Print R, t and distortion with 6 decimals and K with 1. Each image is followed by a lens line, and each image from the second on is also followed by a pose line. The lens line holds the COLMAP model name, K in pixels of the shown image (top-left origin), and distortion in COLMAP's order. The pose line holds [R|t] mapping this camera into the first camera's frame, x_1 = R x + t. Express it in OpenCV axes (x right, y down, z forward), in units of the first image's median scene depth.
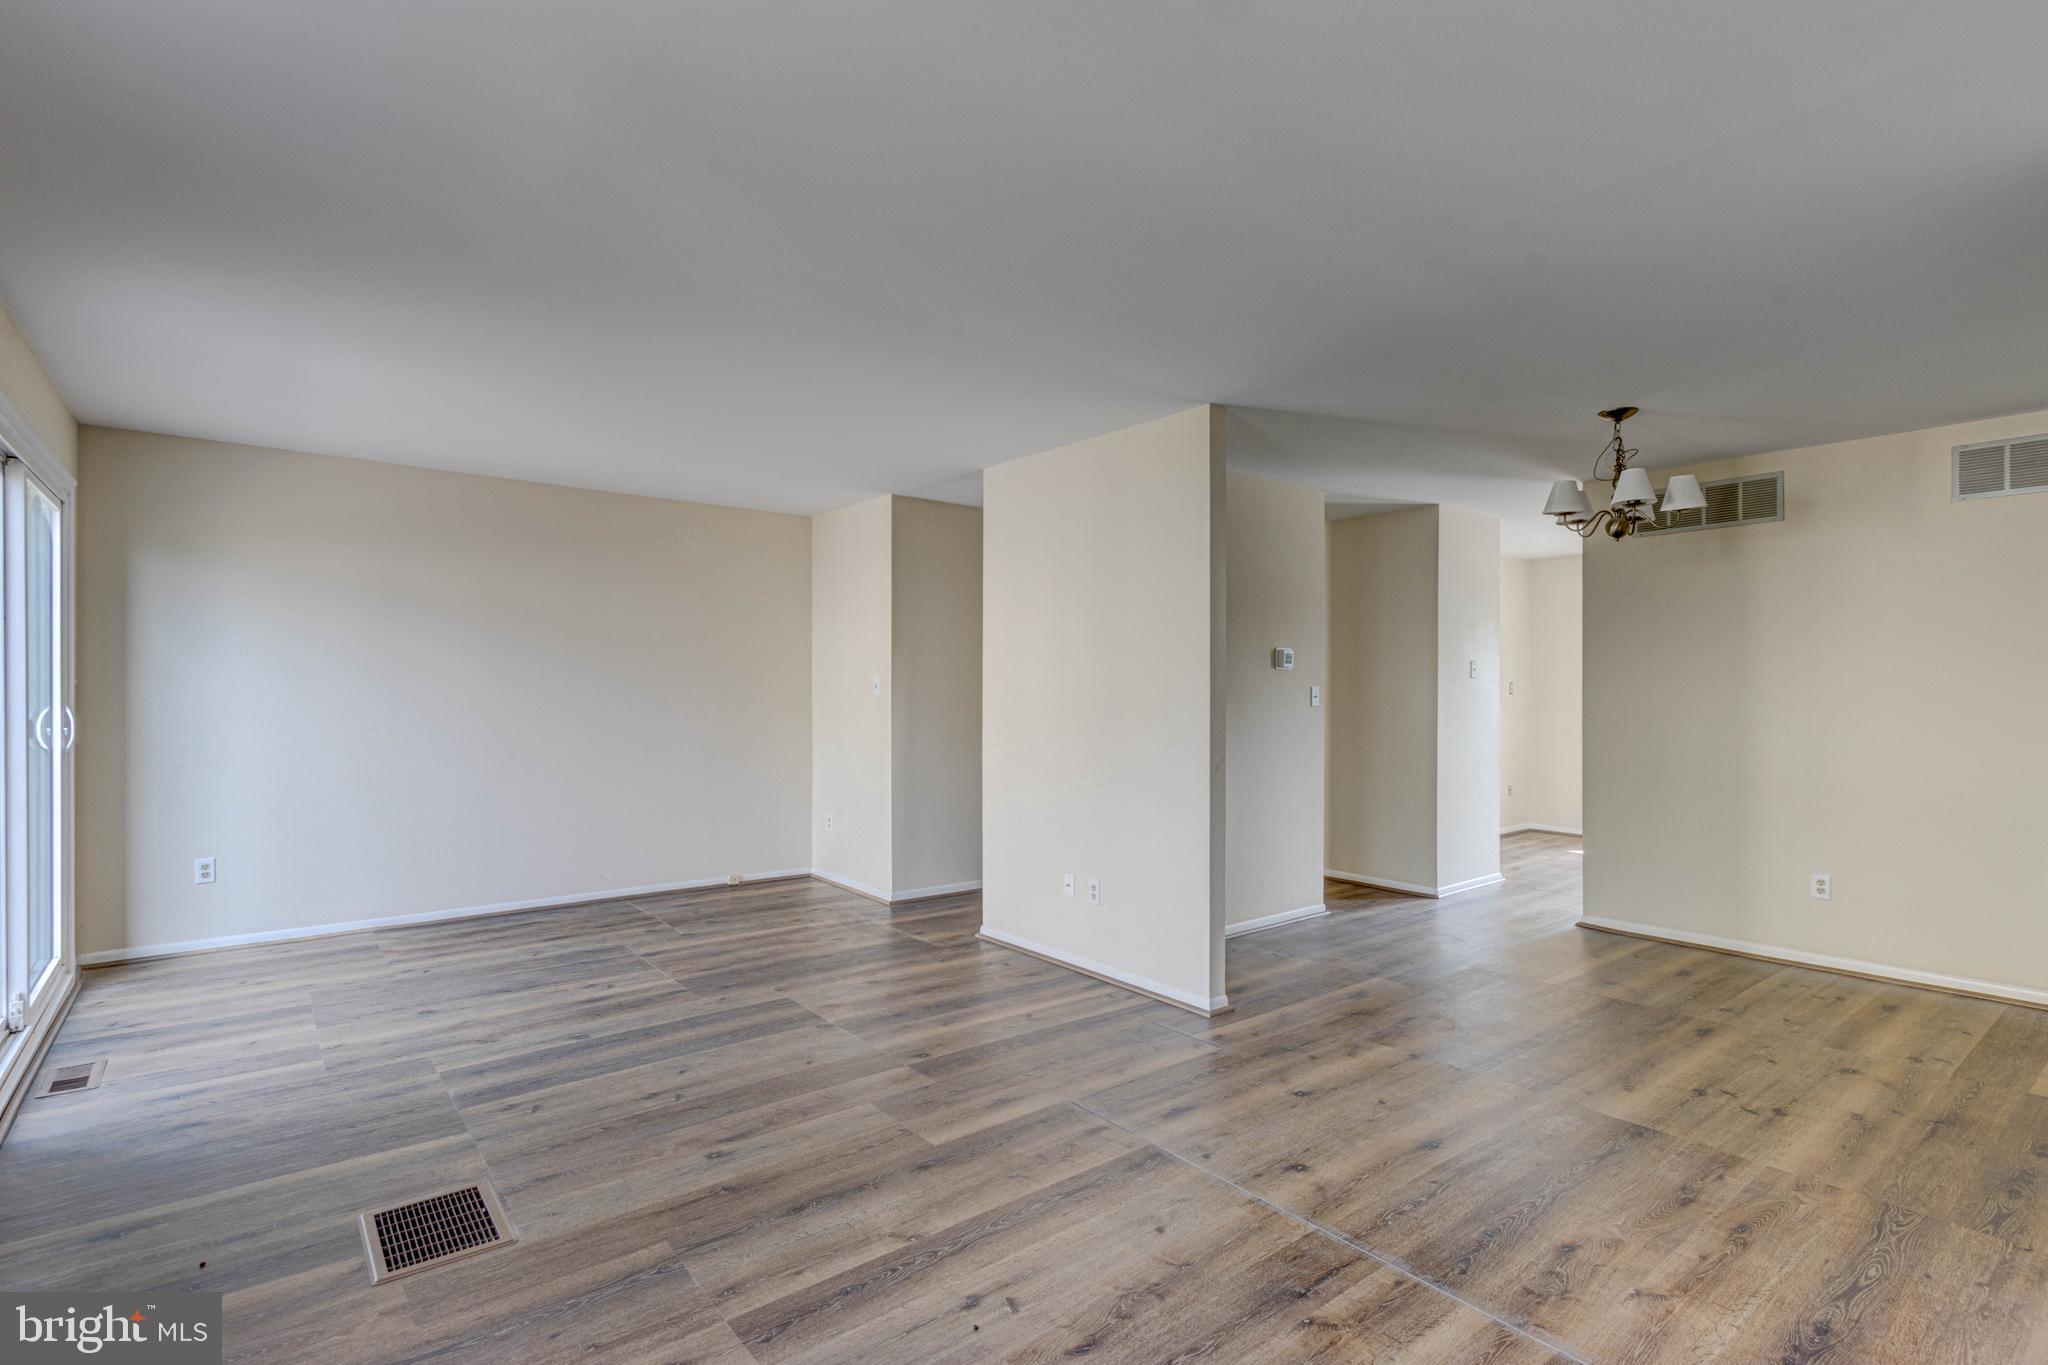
lens RADIAL K [[971.9, 0, 1021.8], [0, 971.9, 689.0], [0, 0, 1]] dist [0.026738, -0.000652]
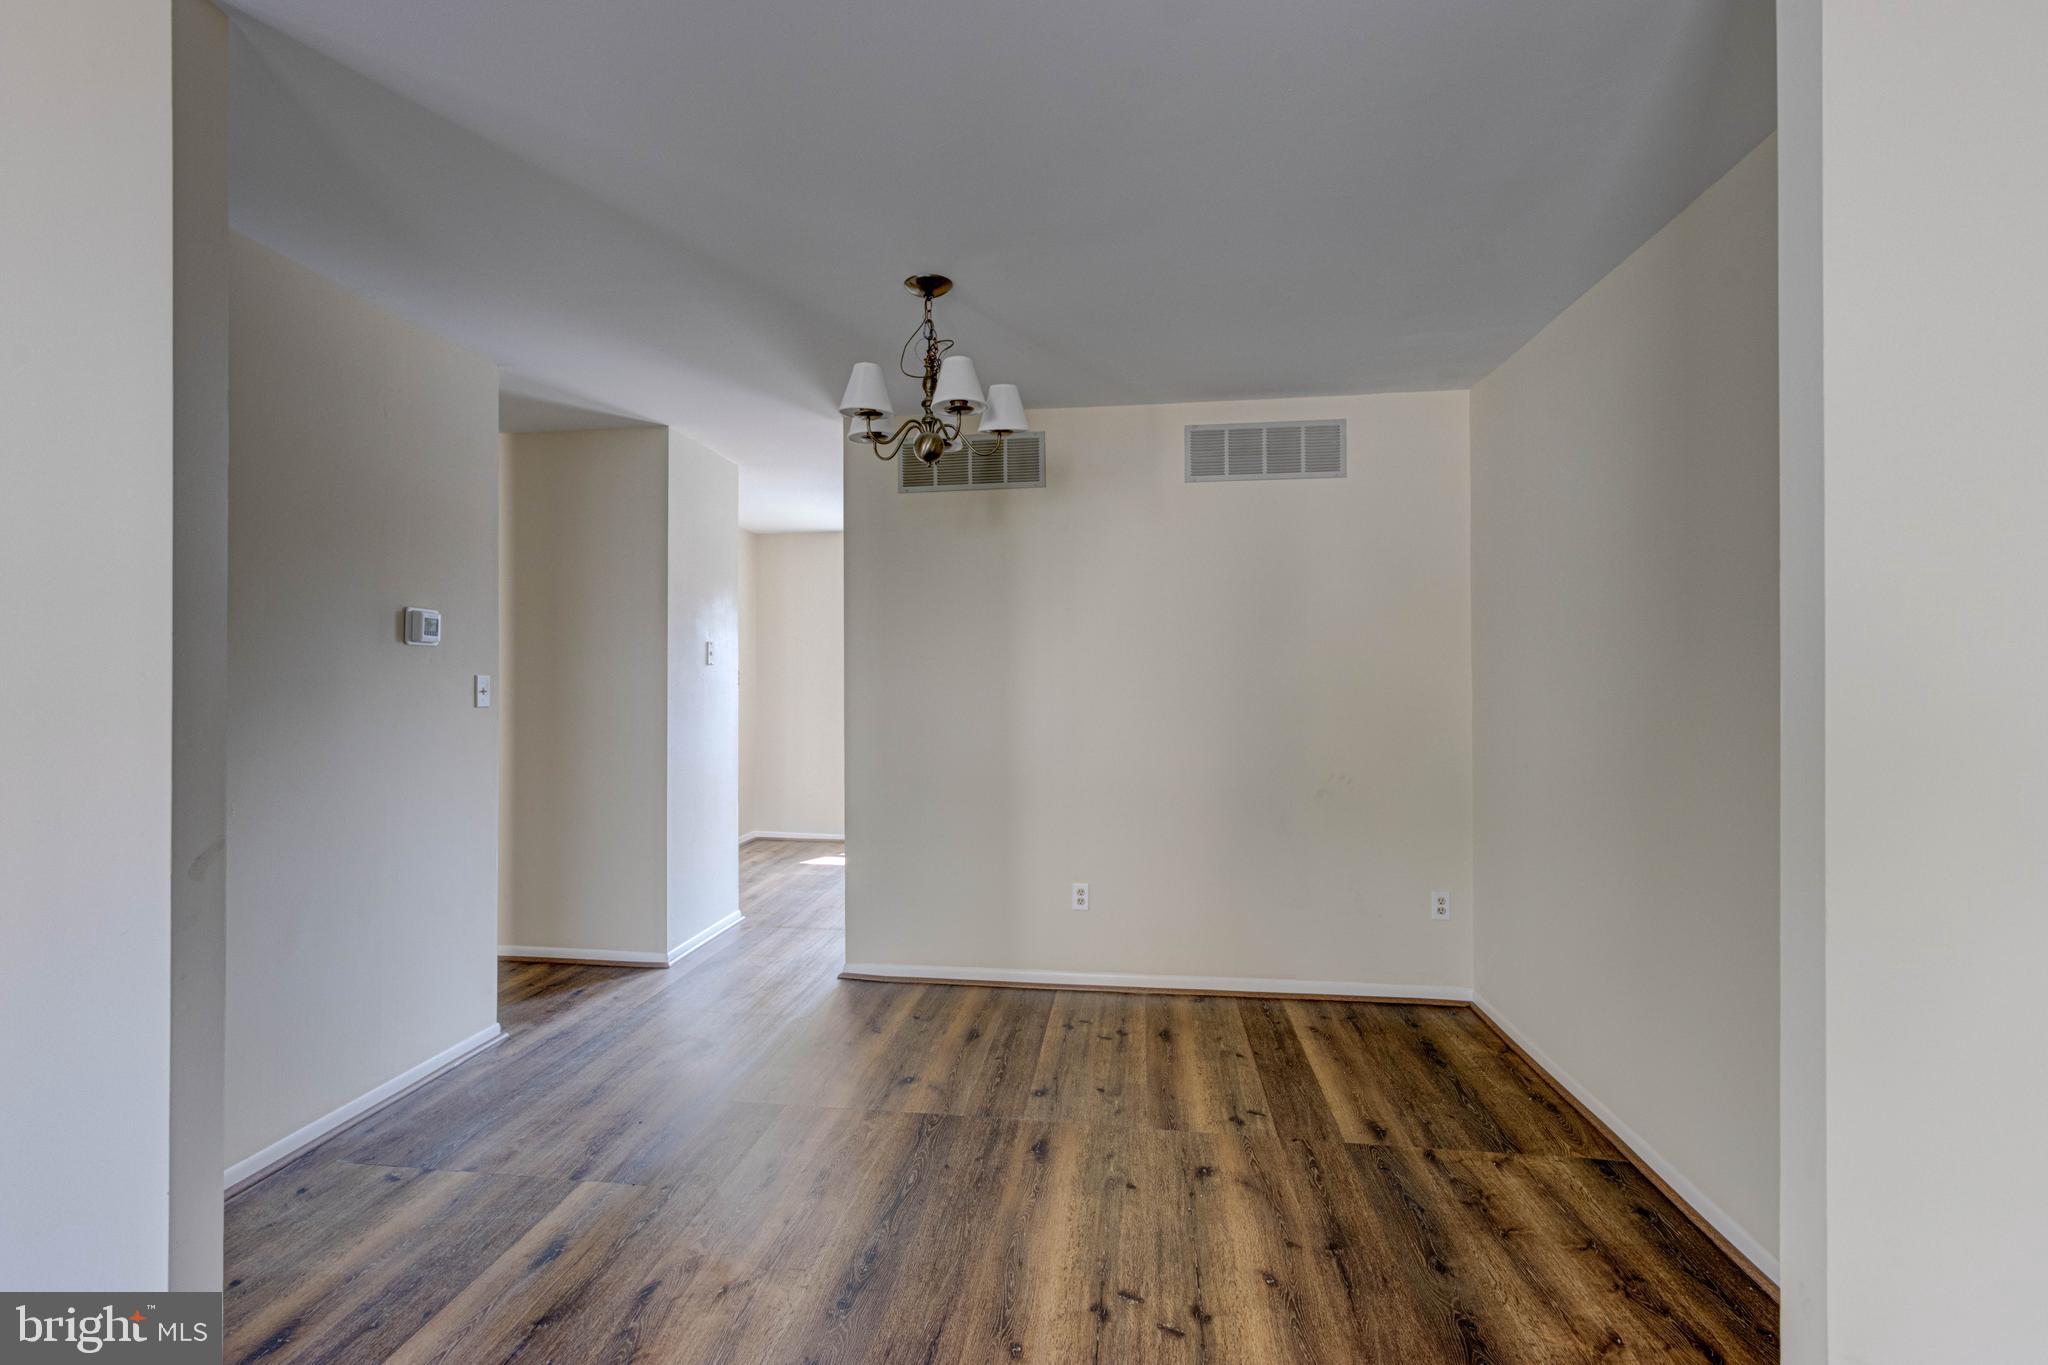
lens RADIAL K [[953.7, 0, 981.6], [0, 953.7, 673.0], [0, 0, 1]] dist [-0.001072, -0.000209]
pose [[0.732686, 0.001828, 0.680565, 0.154926], [0.003745, 0.999970, -0.006718, 0.001911], [-0.680557, 0.007471, 0.732657, 0.435536]]
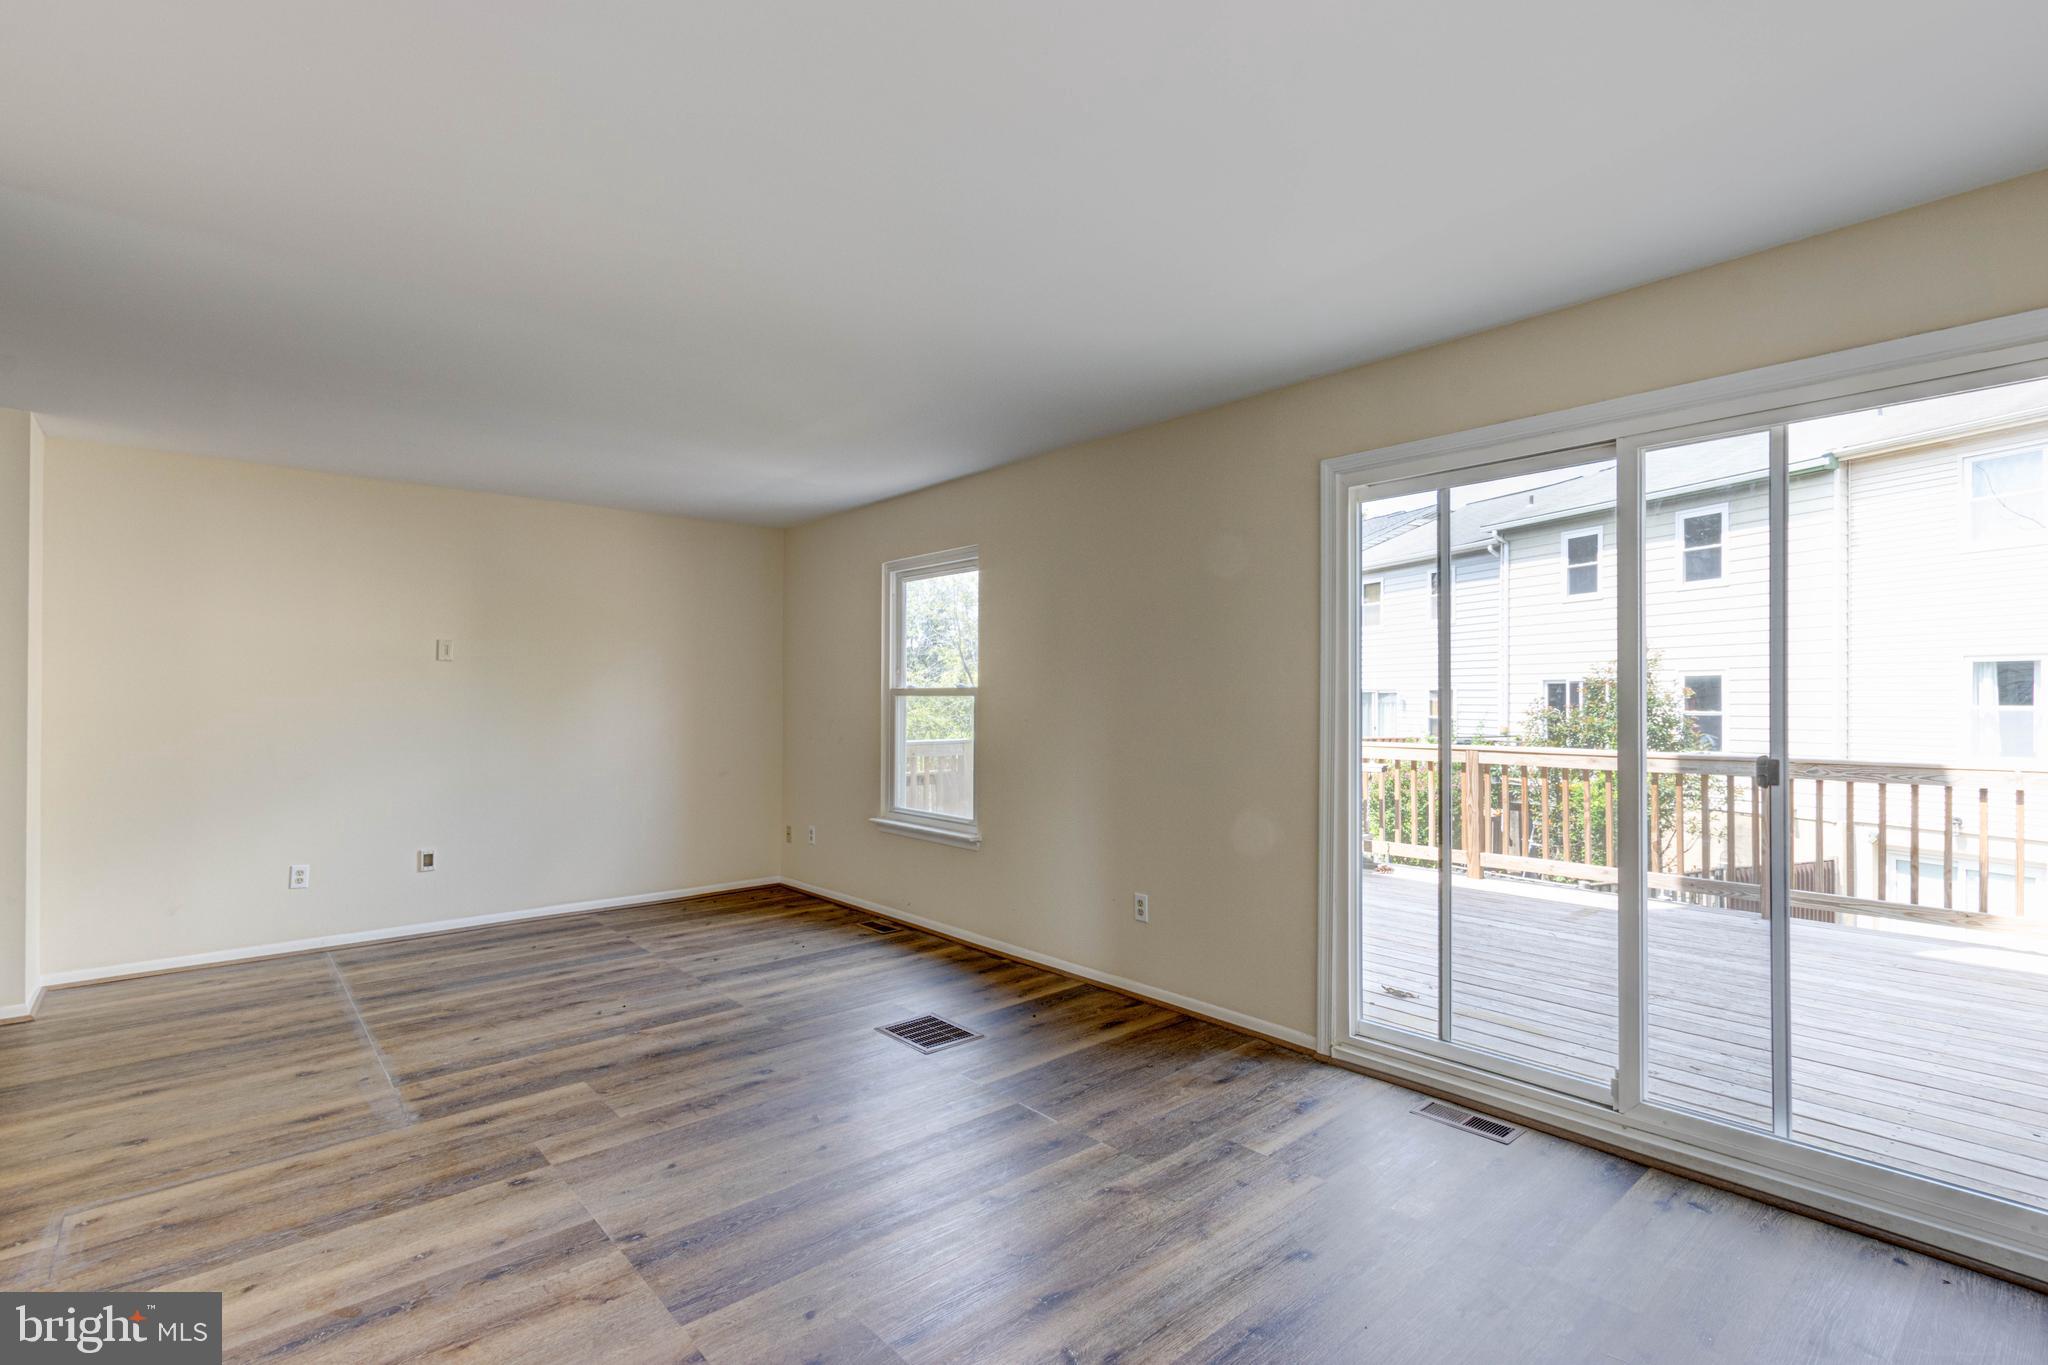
lens RADIAL K [[953.0, 0, 1018.9], [0, 953.0, 670.3], [0, 0, 1]] dist [-0.003704, -0.000823]
pose [[-0.999199, -0.004294, -0.039776, -0.363926], [-0.003207, 0.999621, -0.027347, -0.005310], [0.039878, -0.027198, -0.998834, 1.394914]]
